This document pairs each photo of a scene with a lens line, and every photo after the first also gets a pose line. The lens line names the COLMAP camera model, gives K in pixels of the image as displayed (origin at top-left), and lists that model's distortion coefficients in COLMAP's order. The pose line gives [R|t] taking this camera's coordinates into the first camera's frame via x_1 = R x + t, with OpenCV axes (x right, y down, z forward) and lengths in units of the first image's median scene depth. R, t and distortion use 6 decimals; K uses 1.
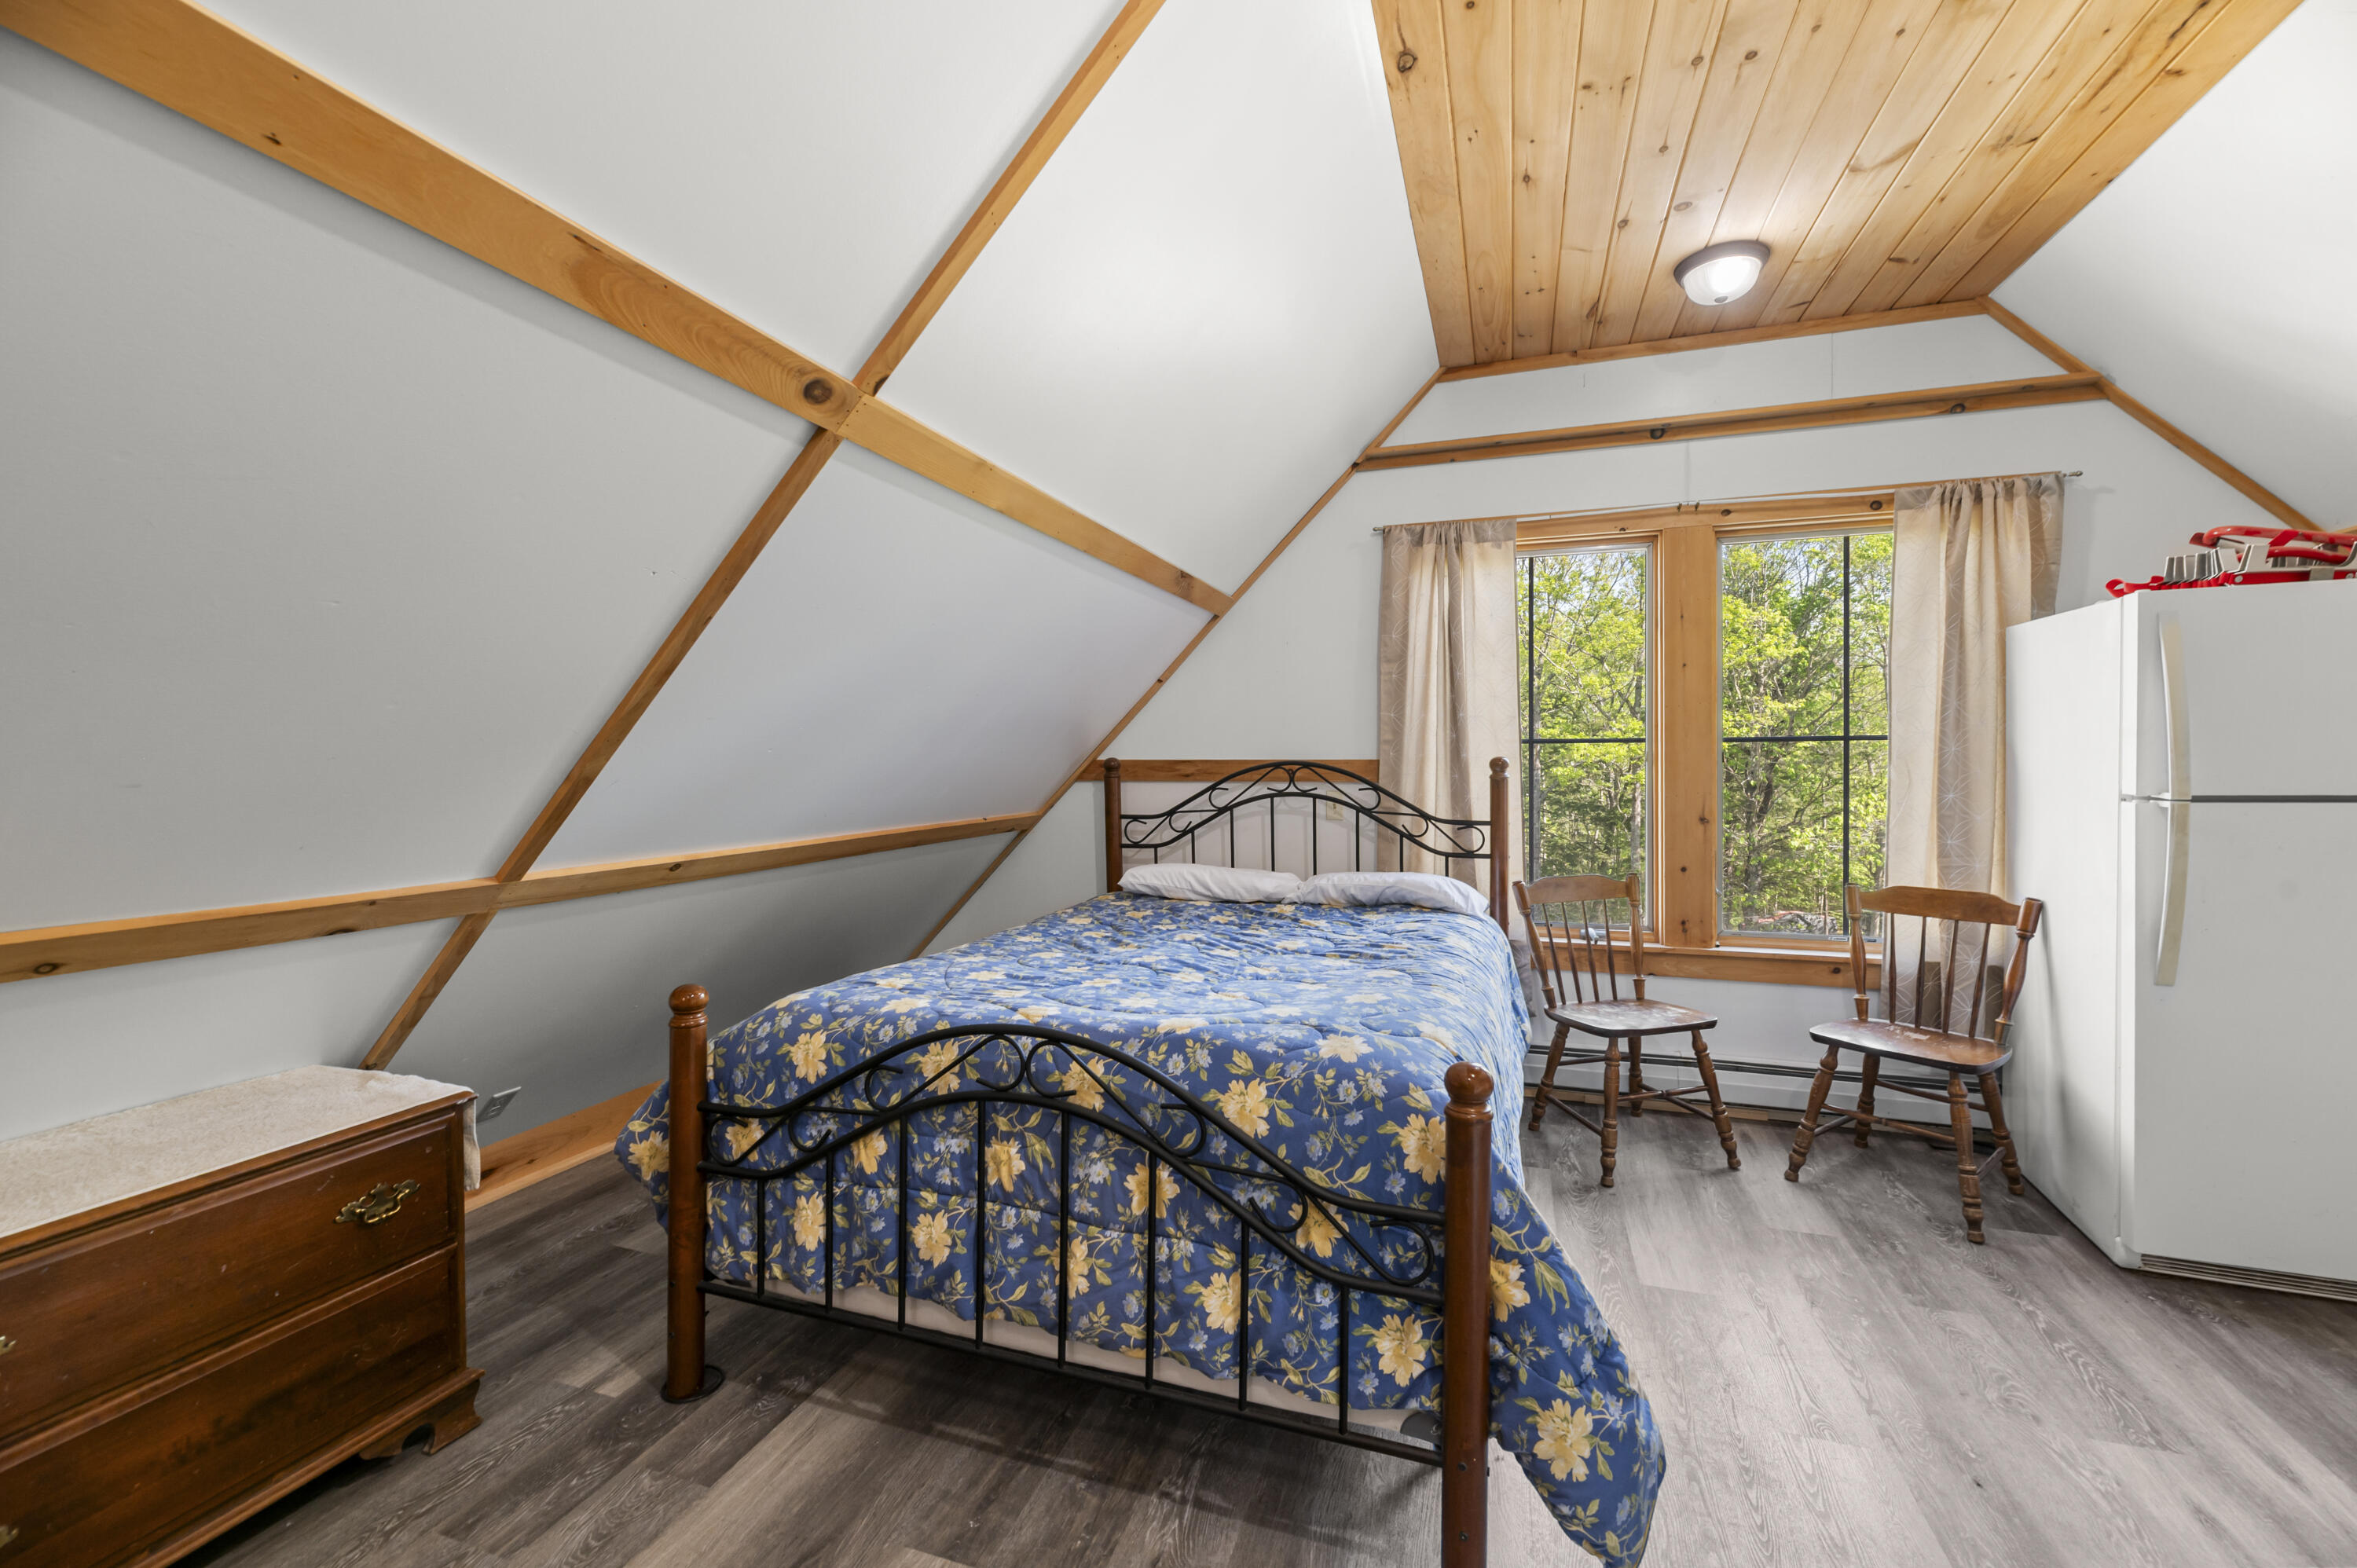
lens RADIAL K [[949.3, 0, 1178.9], [0, 949.3, 771.1], [0, 0, 1]] dist [-0.008084, 0.000230]
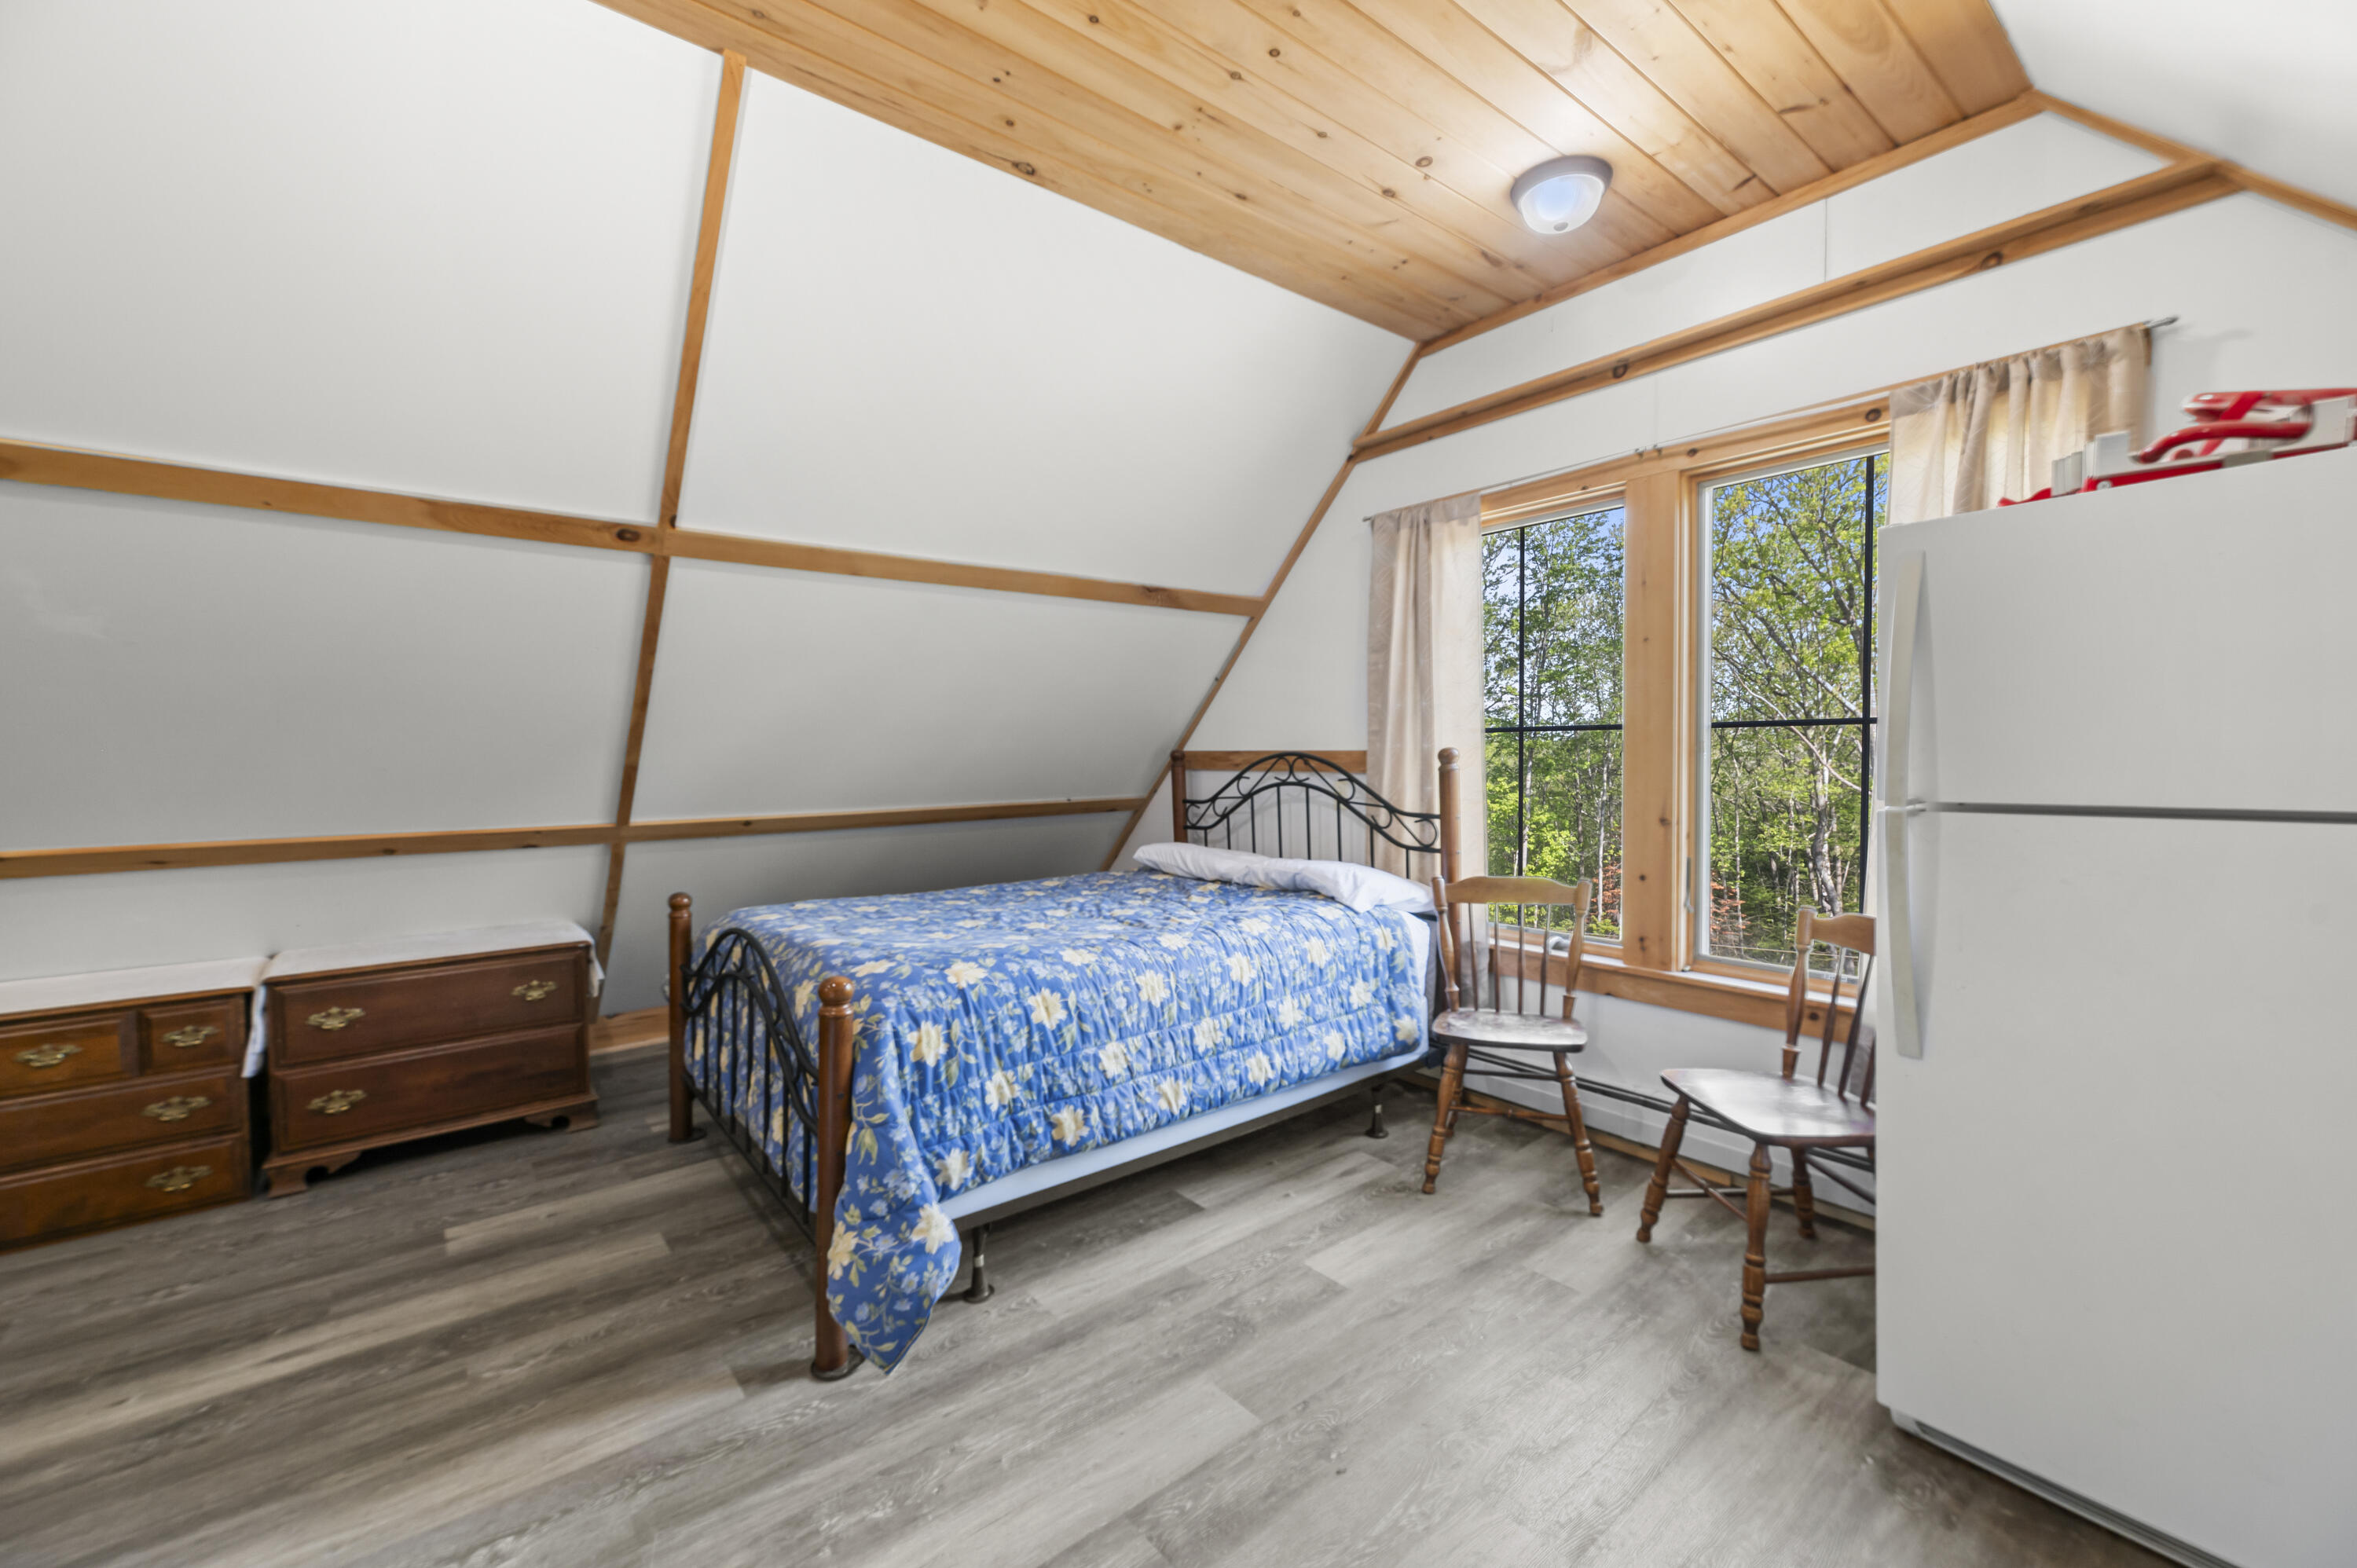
lens RADIAL K [[959.1, 0, 1178.5], [0, 959.1, 784.0], [0, 0, 1]] dist [0.002205, 0.000082]
pose [[0.844869, 0.016375, -0.534722, 0.639842], [-0.001035, 0.999580, 0.028977, -0.006522], [0.534972, -0.023928, 0.844531, 0.038036]]
